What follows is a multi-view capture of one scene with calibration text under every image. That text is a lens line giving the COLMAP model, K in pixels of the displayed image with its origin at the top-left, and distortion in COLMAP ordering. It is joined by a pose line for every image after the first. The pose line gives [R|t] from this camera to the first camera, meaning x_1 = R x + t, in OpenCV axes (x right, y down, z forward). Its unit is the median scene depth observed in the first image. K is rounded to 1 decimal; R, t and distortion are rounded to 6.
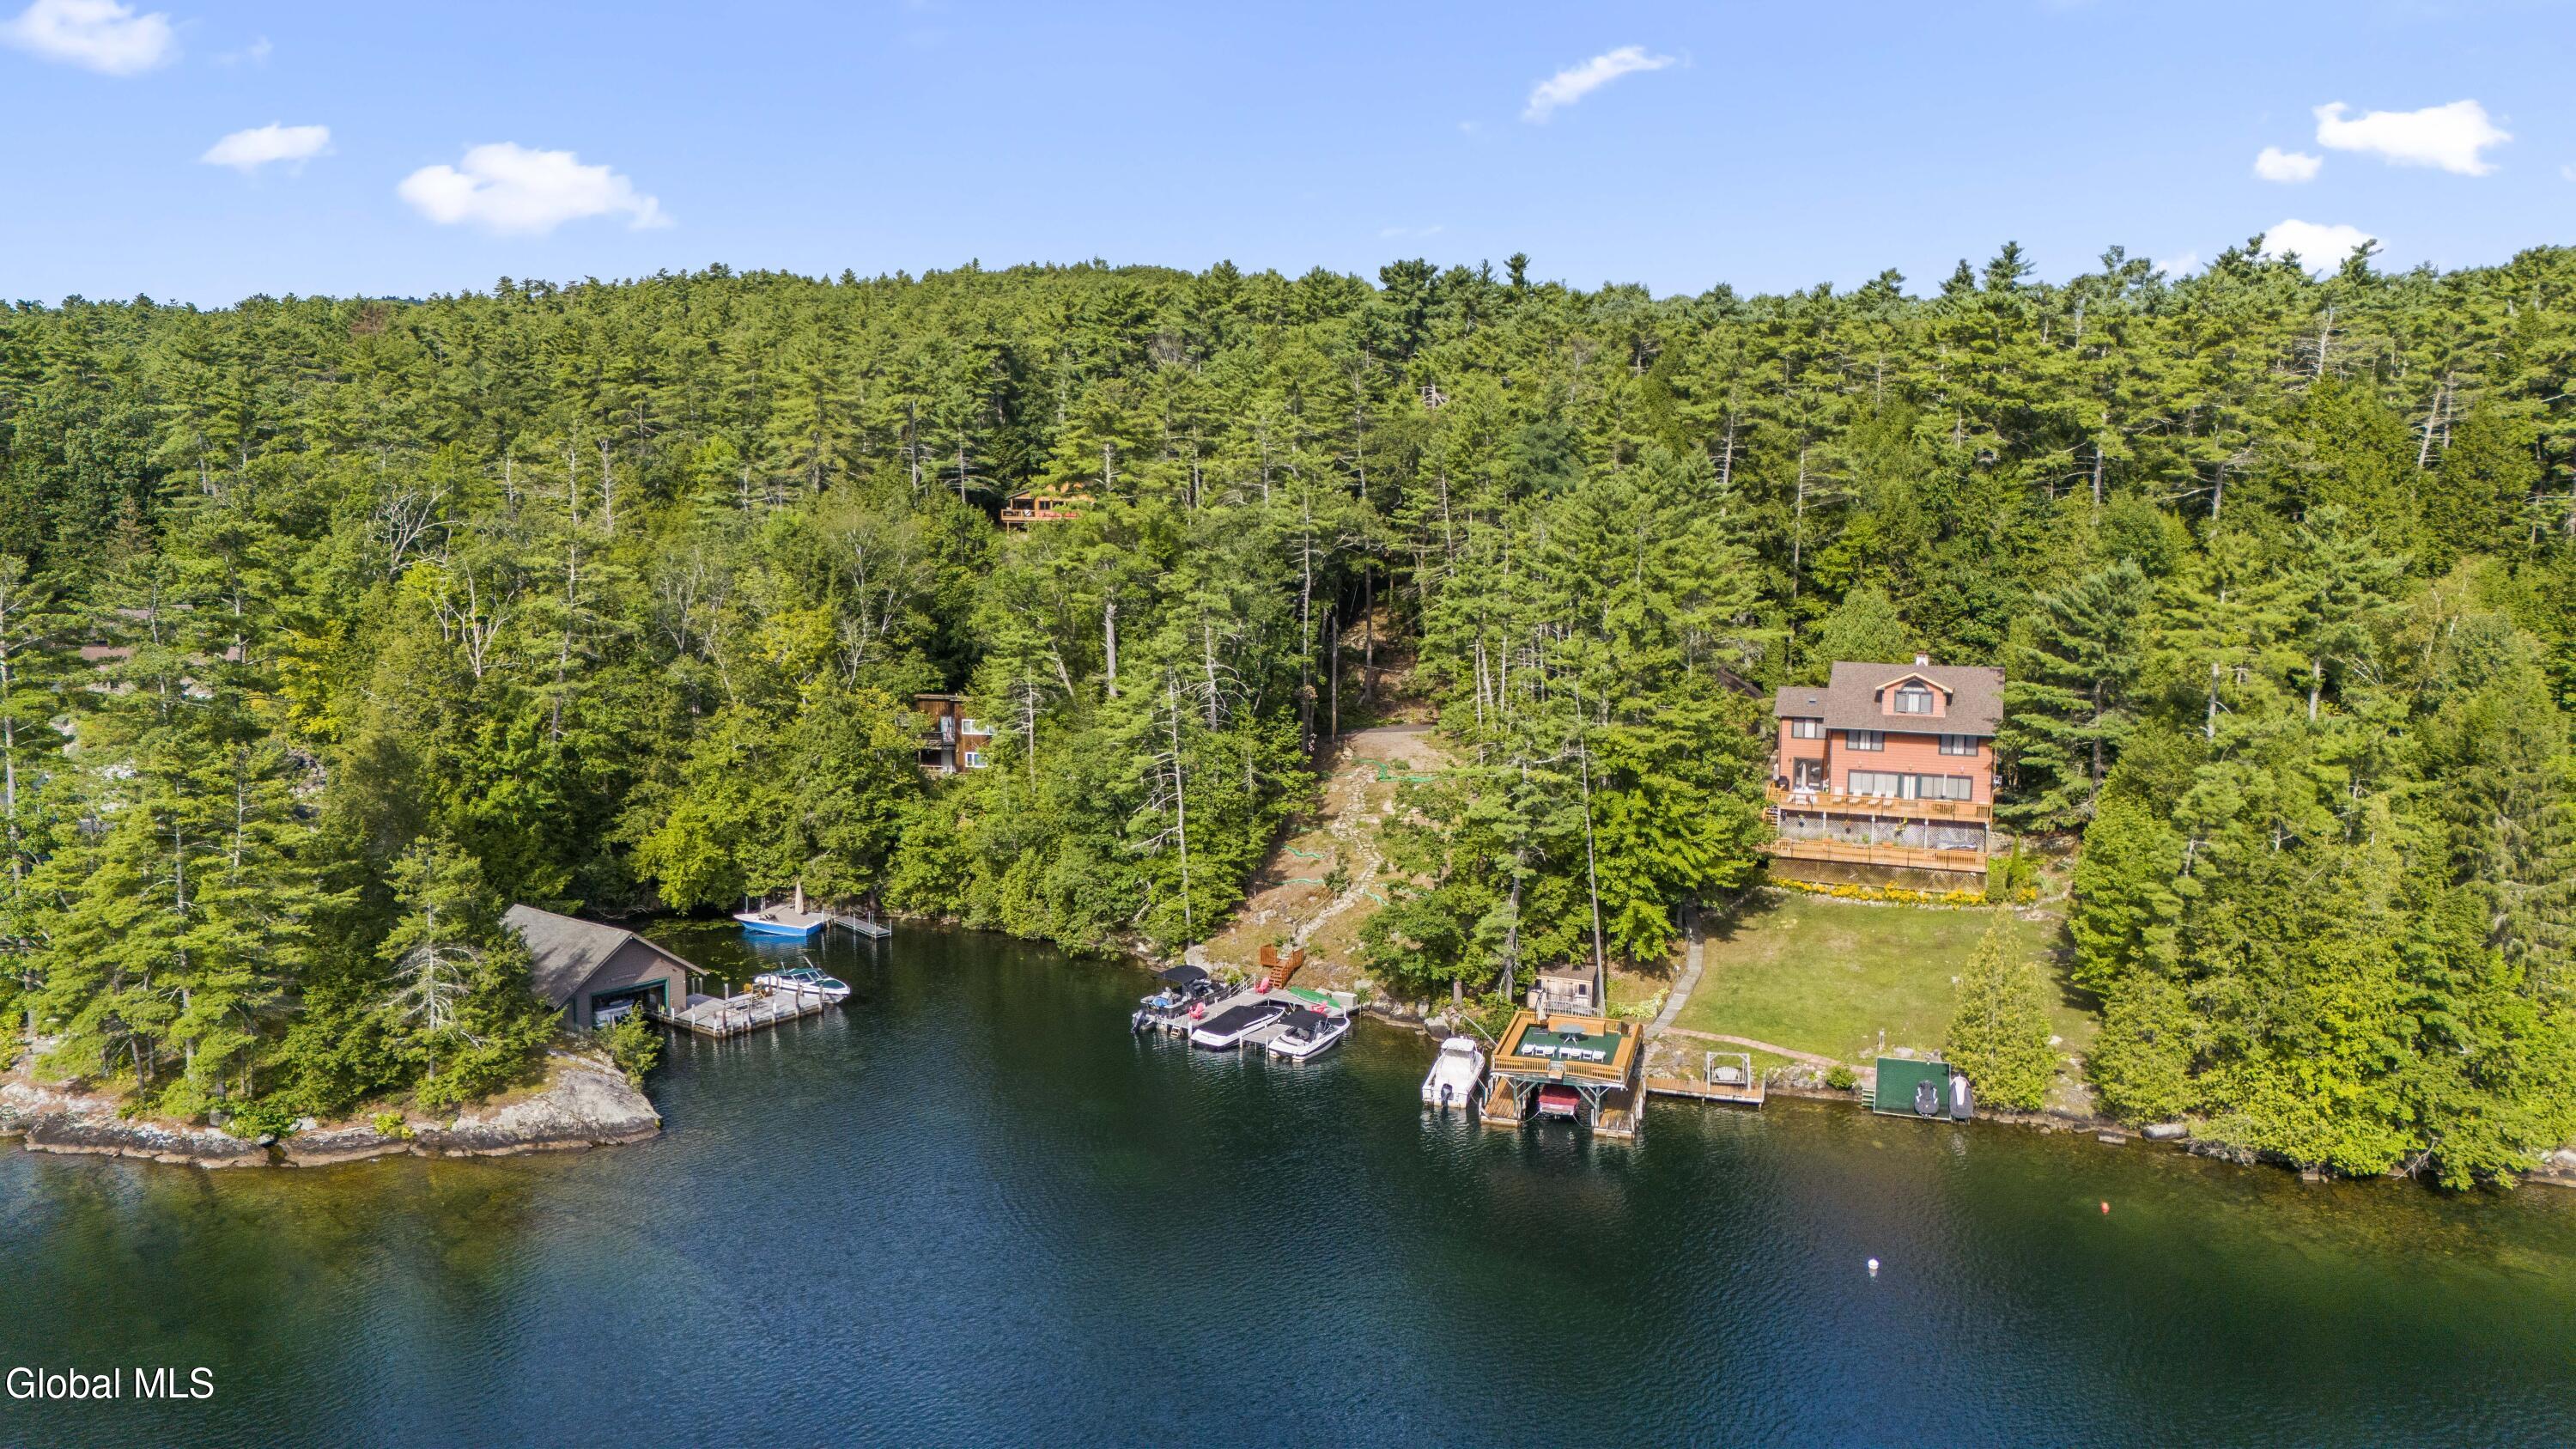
lens RADIAL K [[1897.2, 0, 1288.0], [0, 1897.2, 724.5], [0, 0, 1]] dist [0.068790, -0.071632]
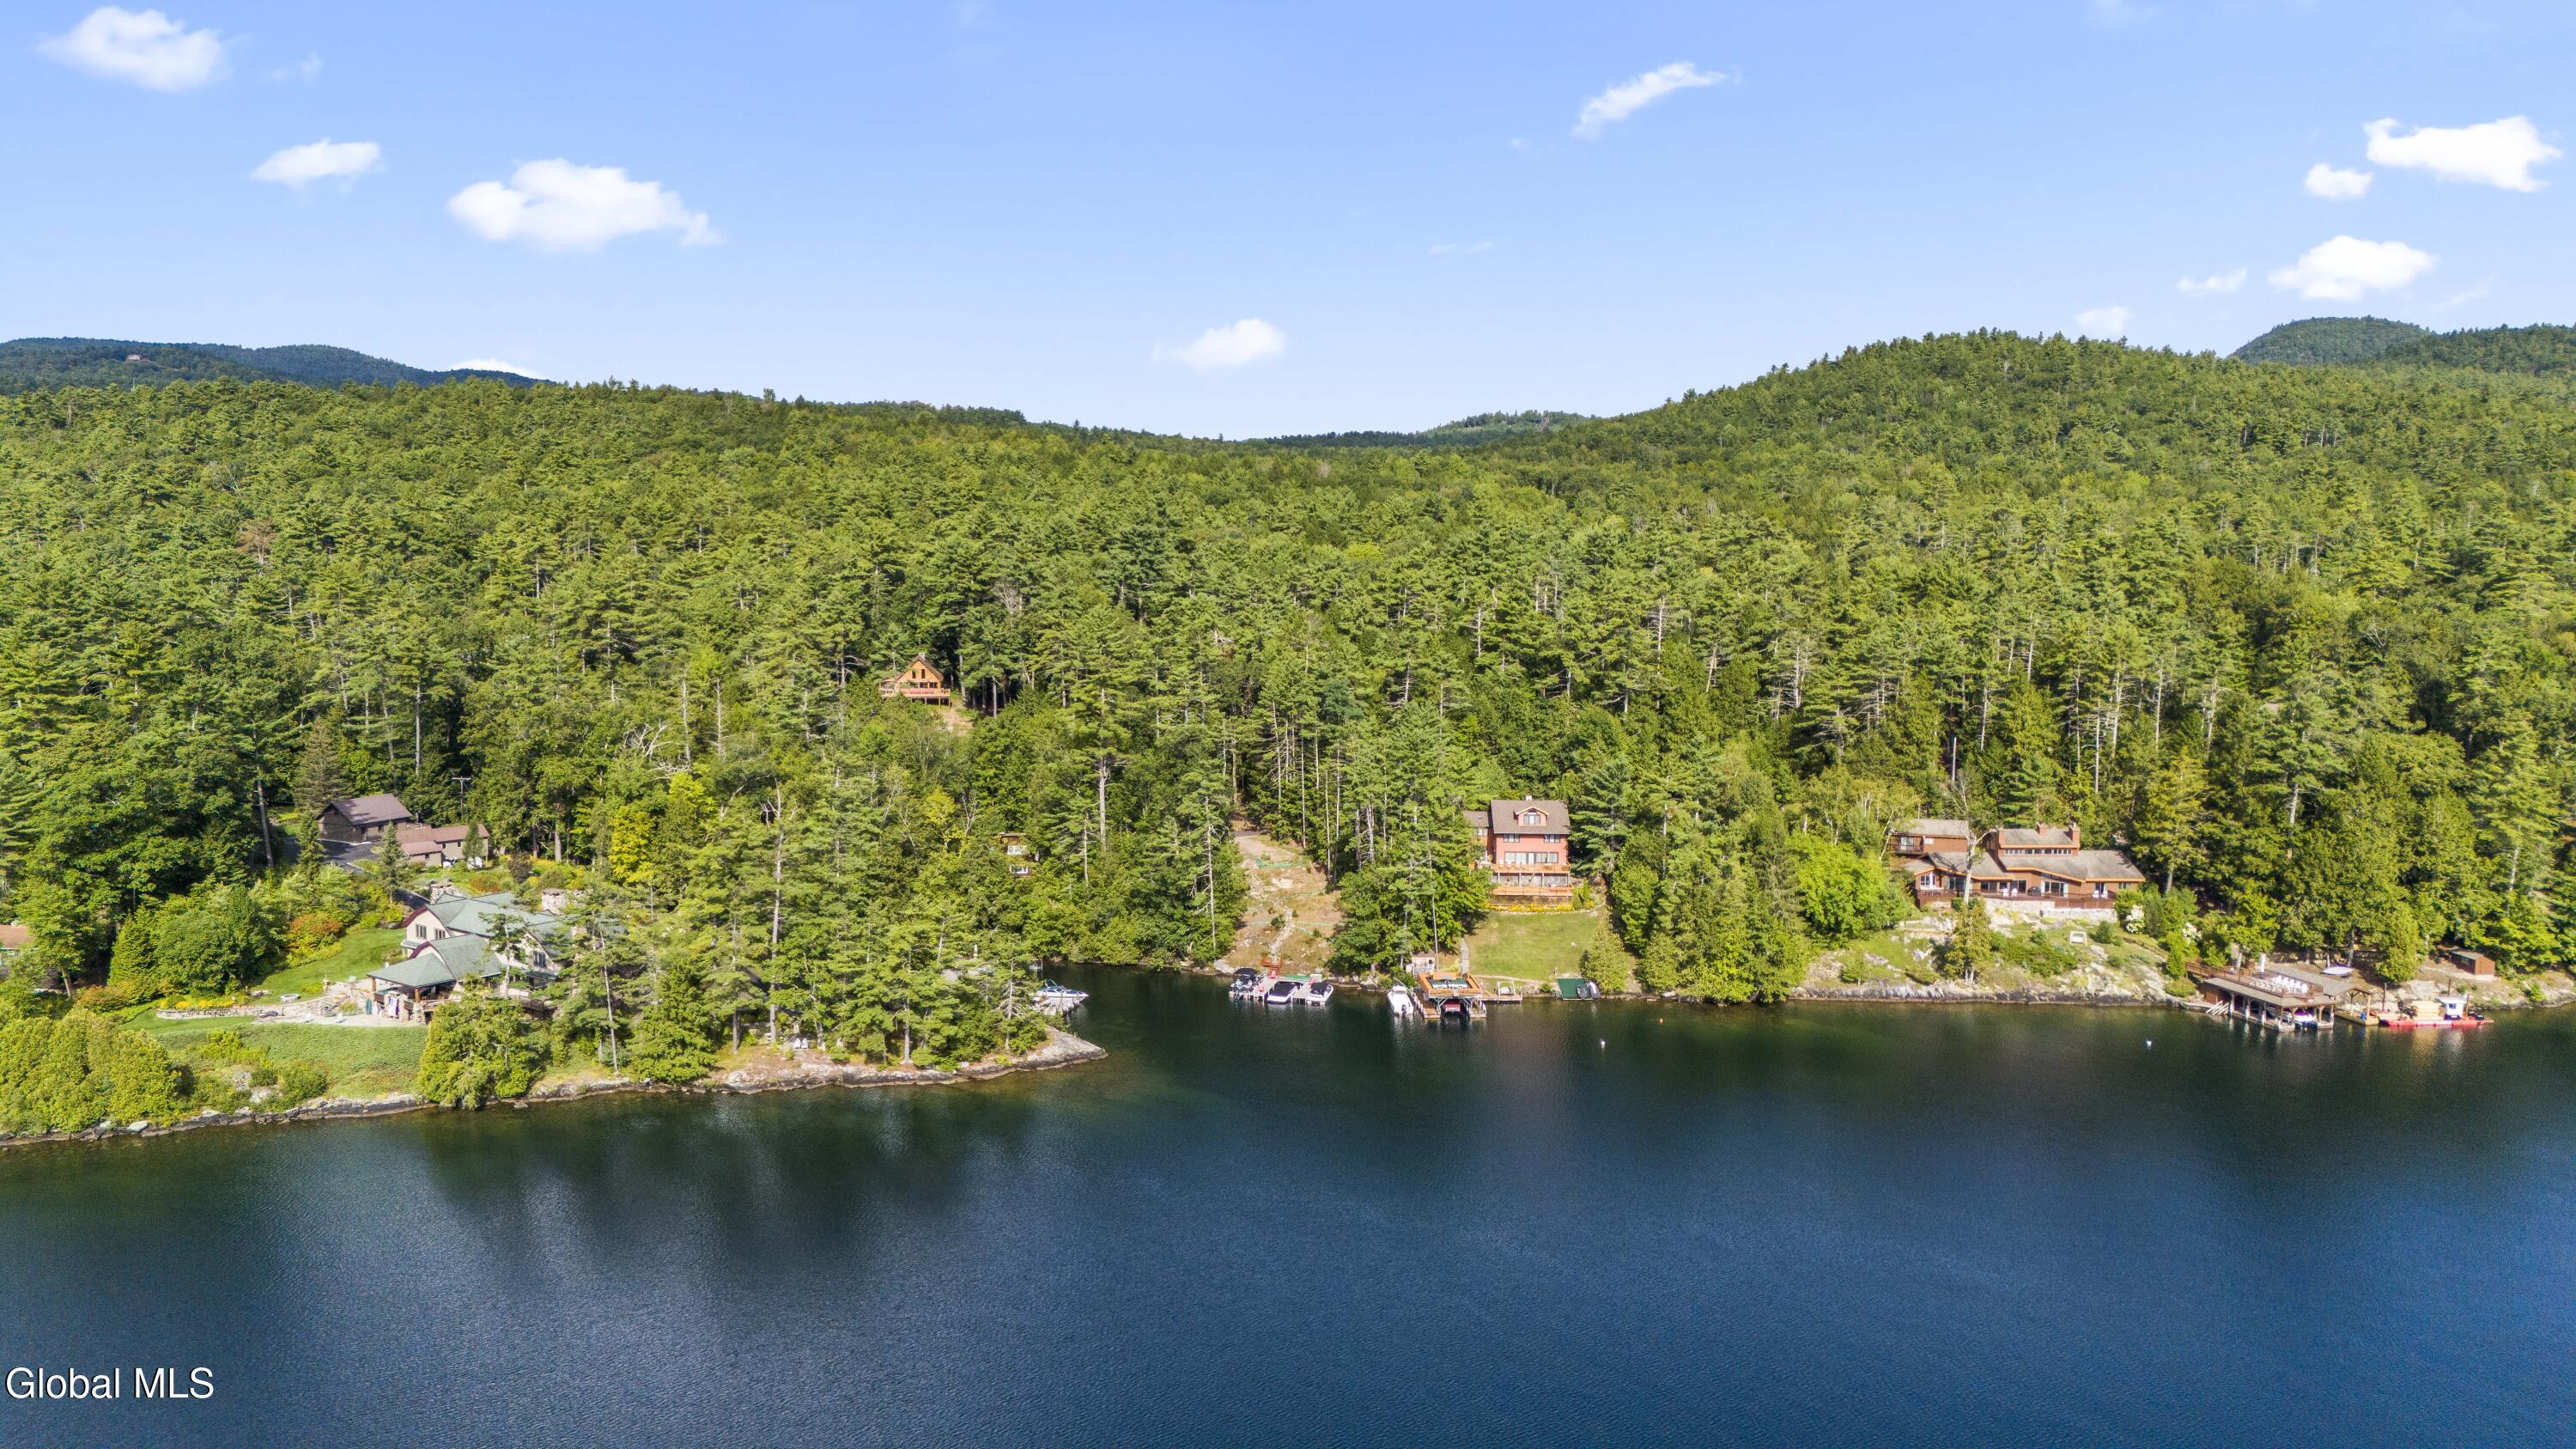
lens RADIAL K [[1897.2, 0, 1288.0], [0, 1897.2, 724.5], [0, 0, 1]] dist [0.068790, -0.071632]
pose [[0.931597, -0.038760, 0.361420, -0.802478], [0.041601, 0.999134, -0.000078, -0.148204], [-0.361104, 0.015108, 0.932403, -1.040055]]
